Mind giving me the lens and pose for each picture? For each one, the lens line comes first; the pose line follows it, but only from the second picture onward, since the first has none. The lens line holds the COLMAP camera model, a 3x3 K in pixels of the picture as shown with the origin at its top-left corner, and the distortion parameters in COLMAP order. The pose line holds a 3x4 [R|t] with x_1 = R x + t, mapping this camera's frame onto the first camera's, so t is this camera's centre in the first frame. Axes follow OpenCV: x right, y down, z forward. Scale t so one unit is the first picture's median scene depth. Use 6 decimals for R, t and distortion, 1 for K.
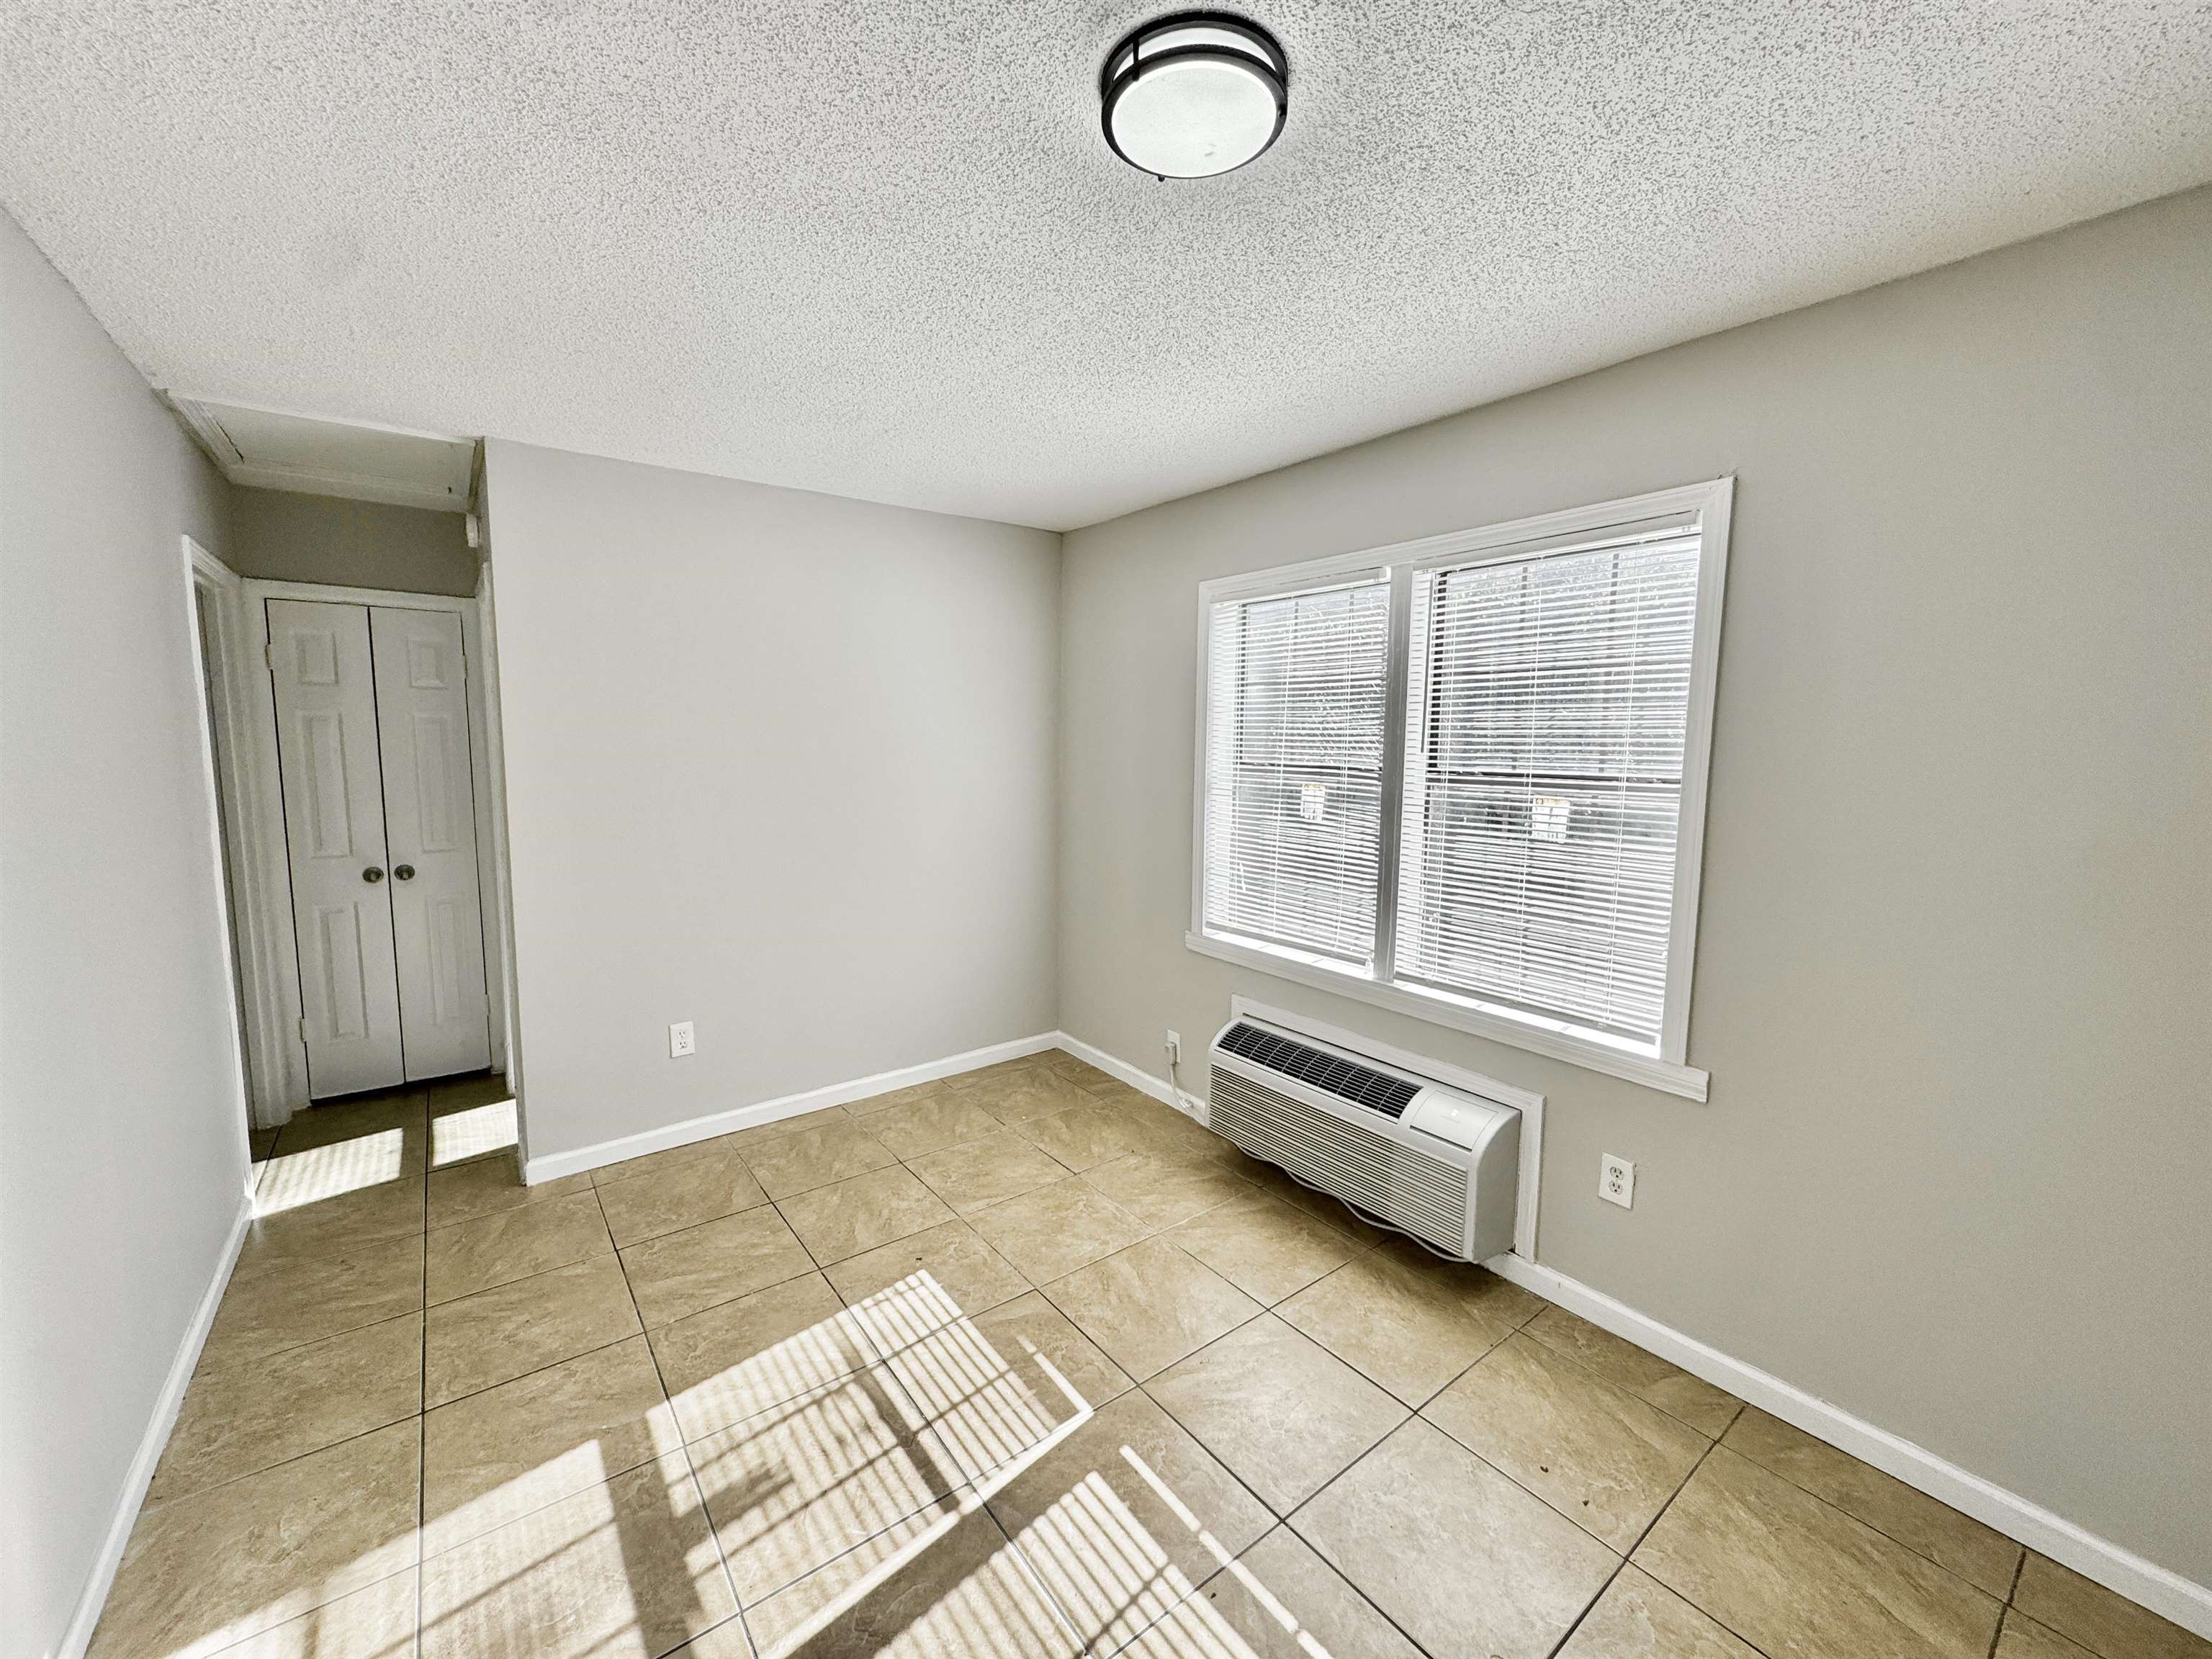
lens RADIAL K [[880.6, 0, 1106.0], [0, 880.6, 829.5], [0, 0, 1]] dist [-0.001642, -0.000093]
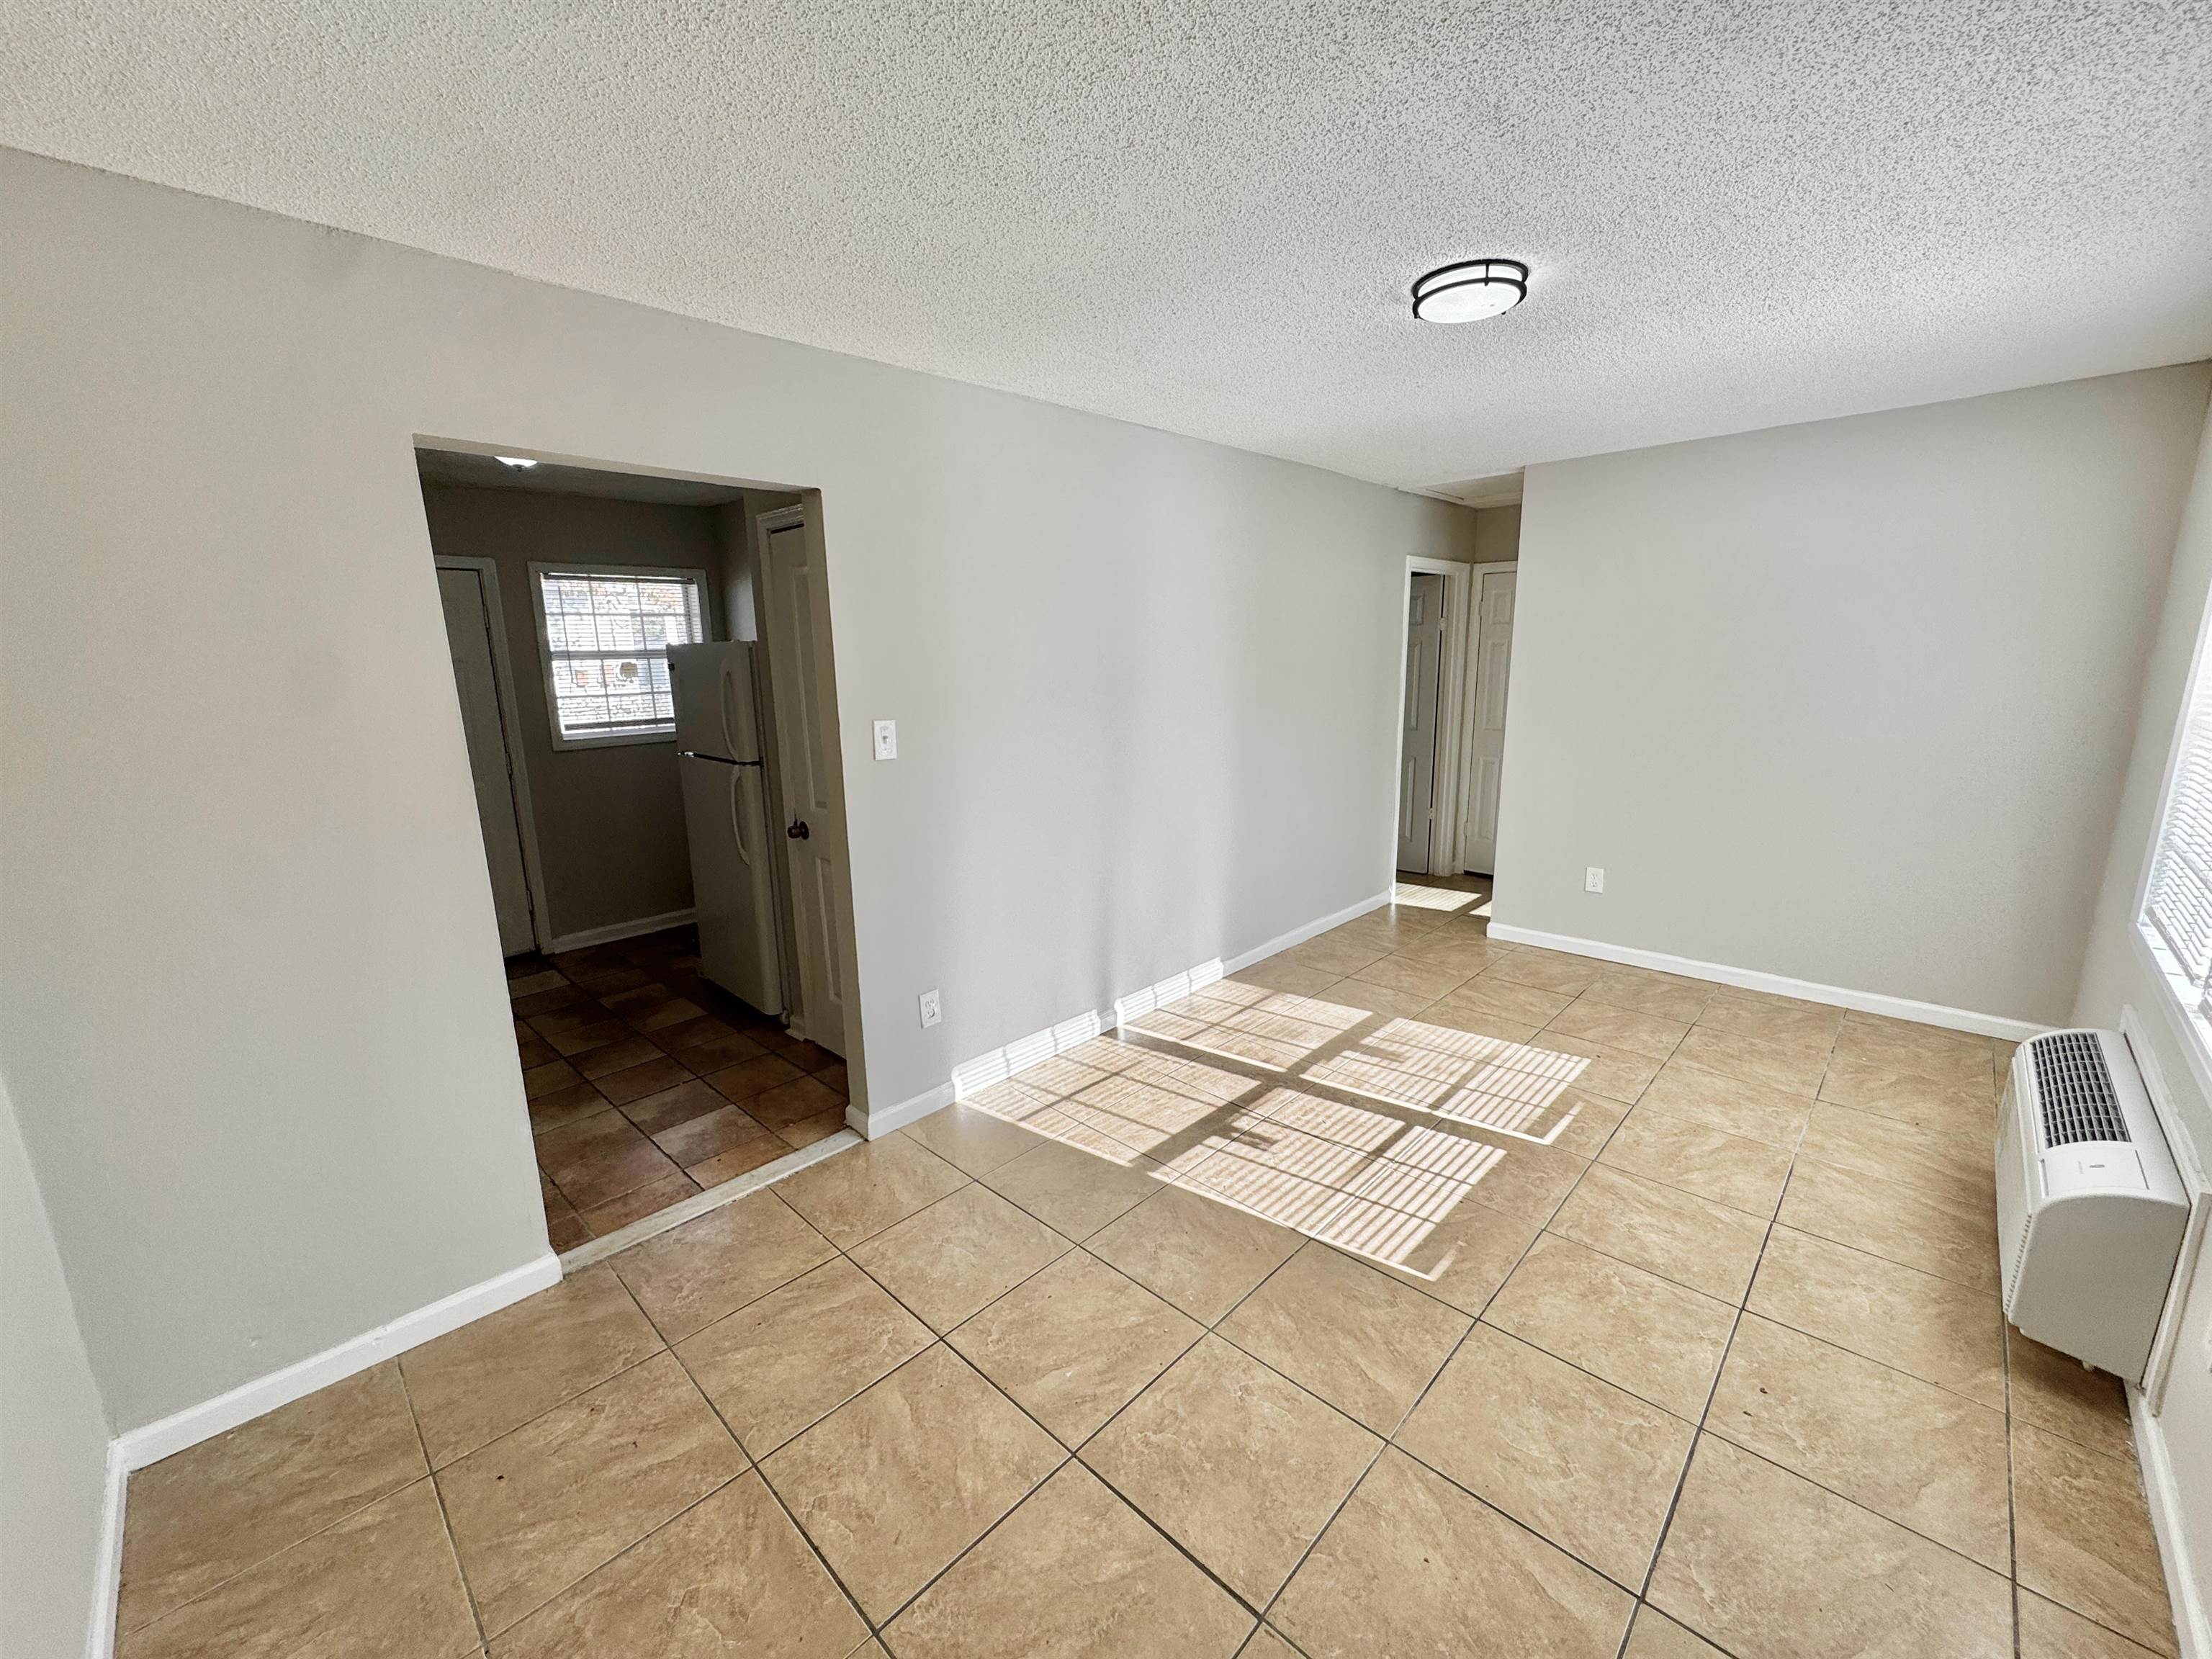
lens RADIAL K [[880.6, 0, 1106.0], [0, 880.6, 829.5], [0, 0, 1]] dist [-0.001642, -0.000093]
pose [[0.146962, 0.186208, -0.971457, 0.922425], [-0.088133, 0.980680, 0.174643, -0.013984], [0.985208, 0.059951, 0.160534, 0.034780]]
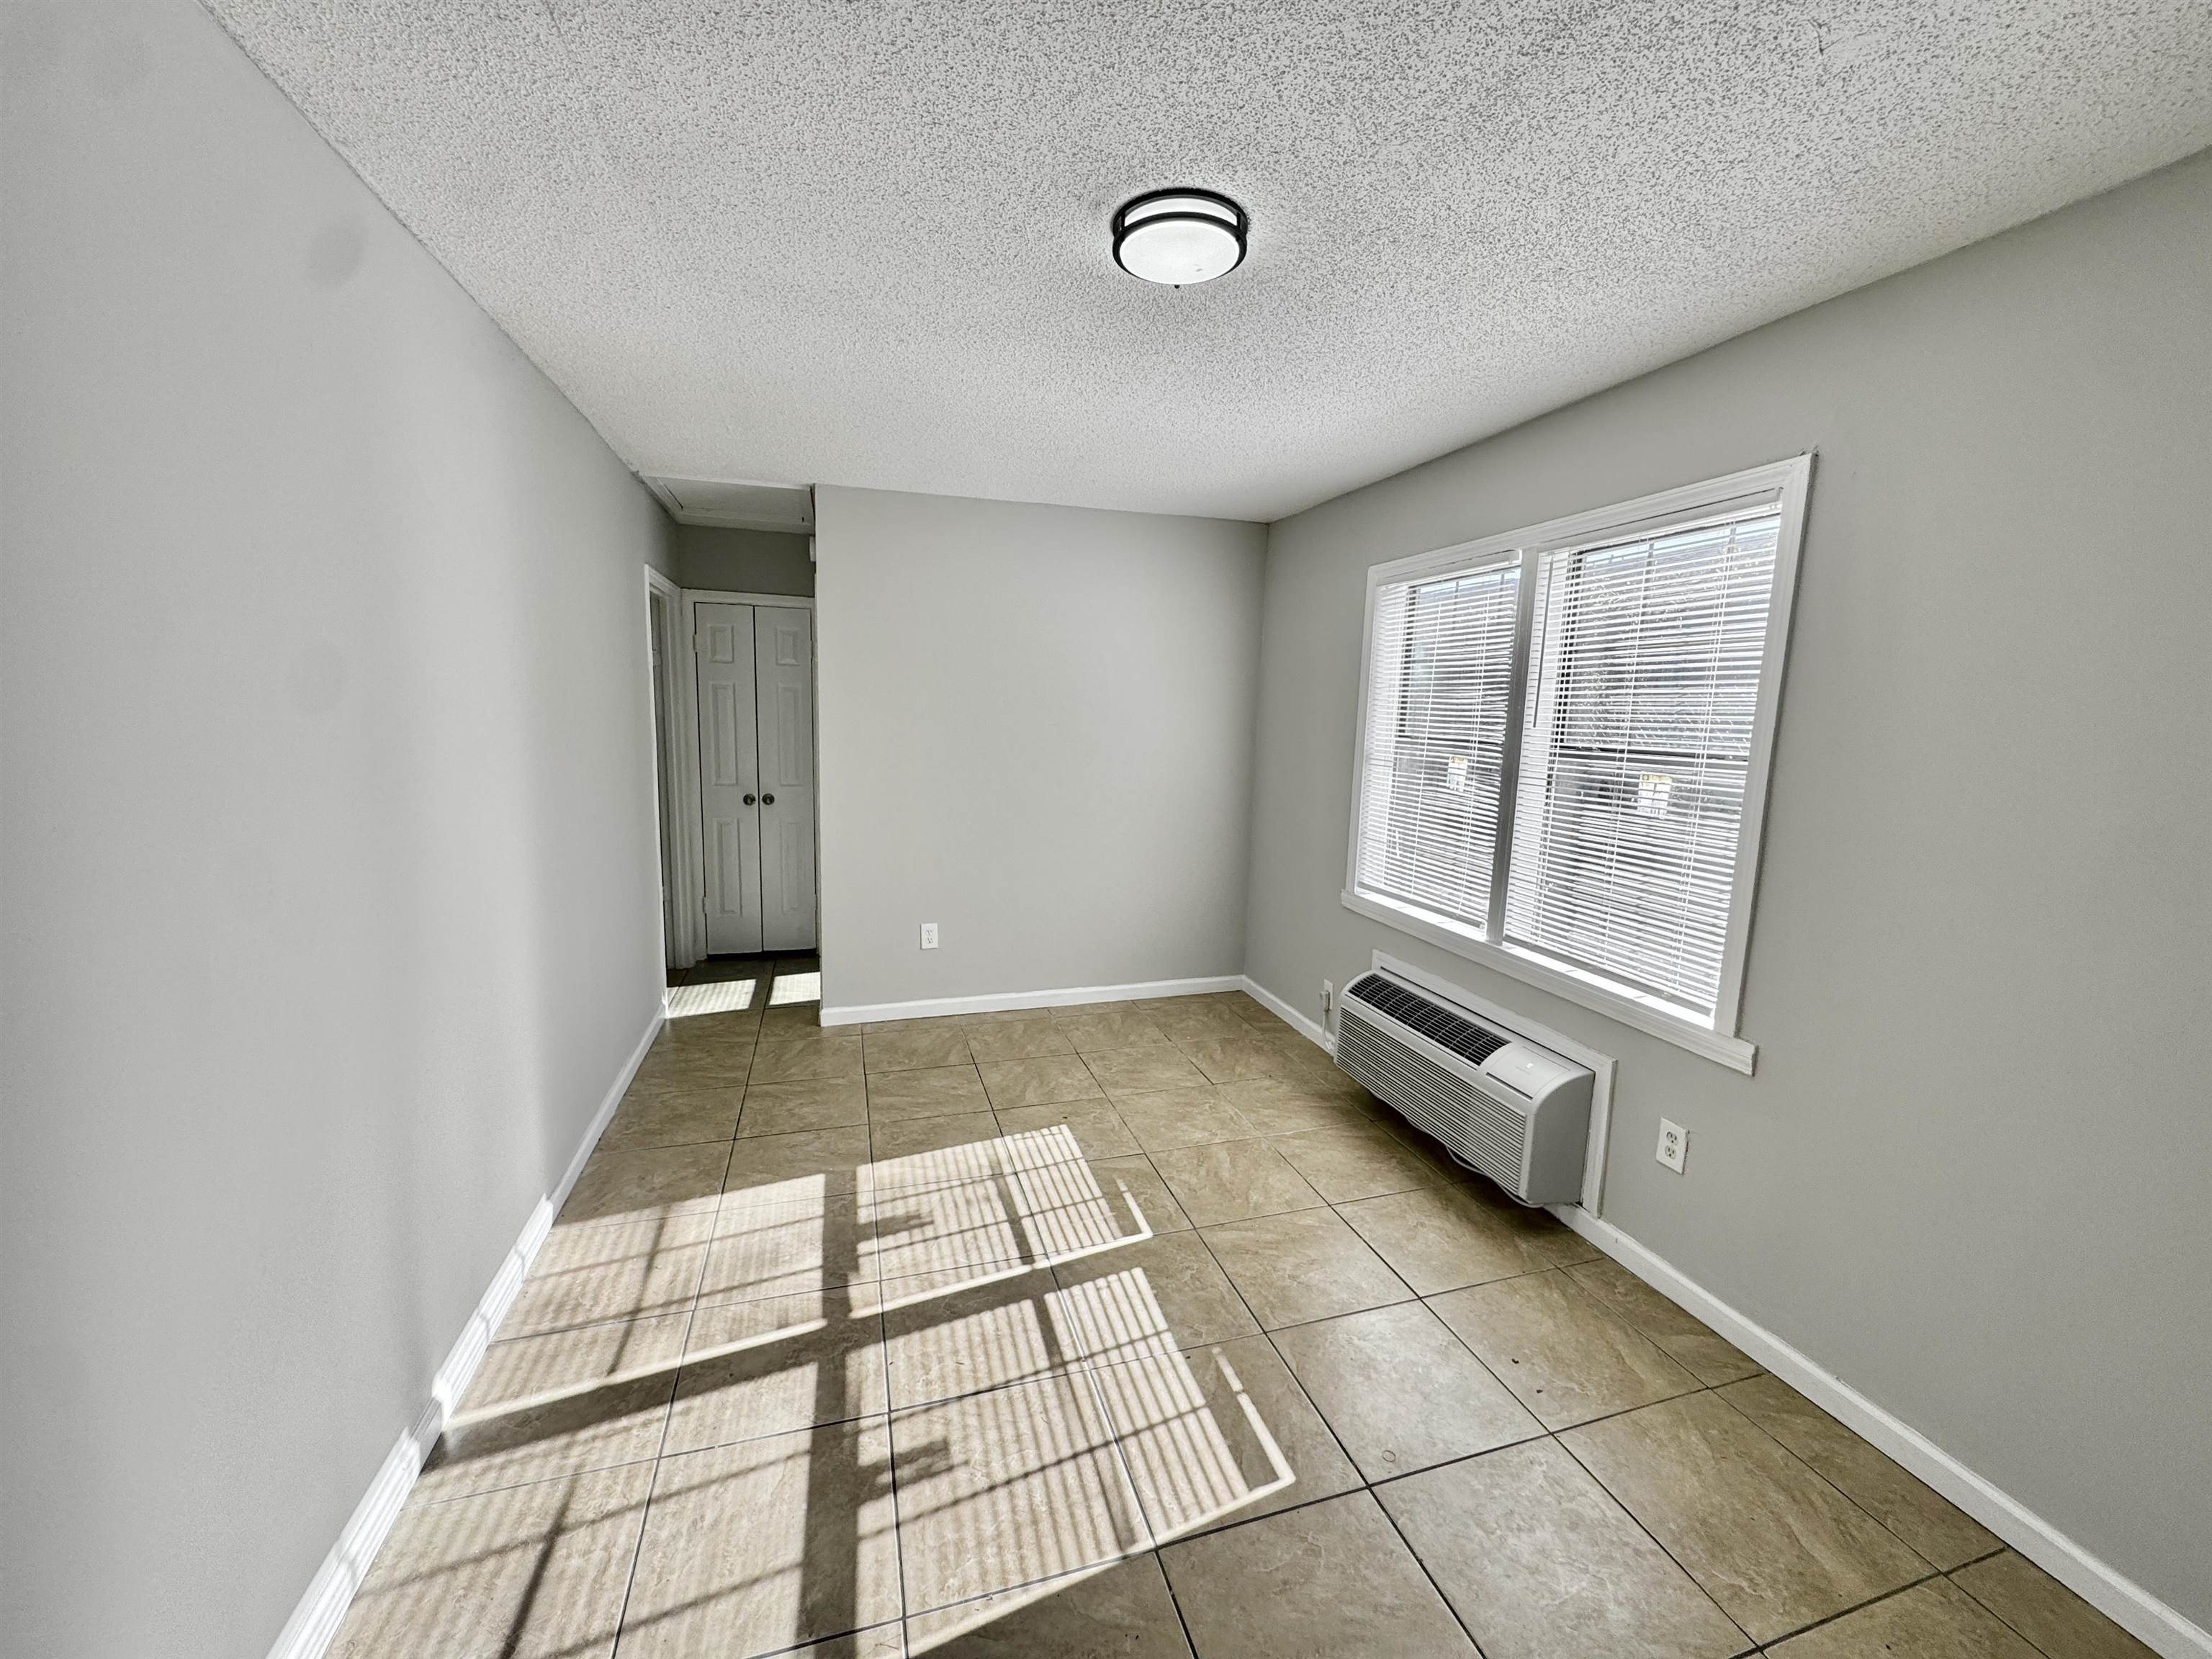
lens RADIAL K [[884.2, 0, 1106.0], [0, 884.2, 829.5], [0, 0, 1]] dist [0.000376, -0.000346]
pose [[0.937269, 0.063665, -0.342743, 0.258444], [-0.054785, 0.997866, 0.035538, 0.025690], [0.344274, -0.014531, 0.938757, -0.174012]]
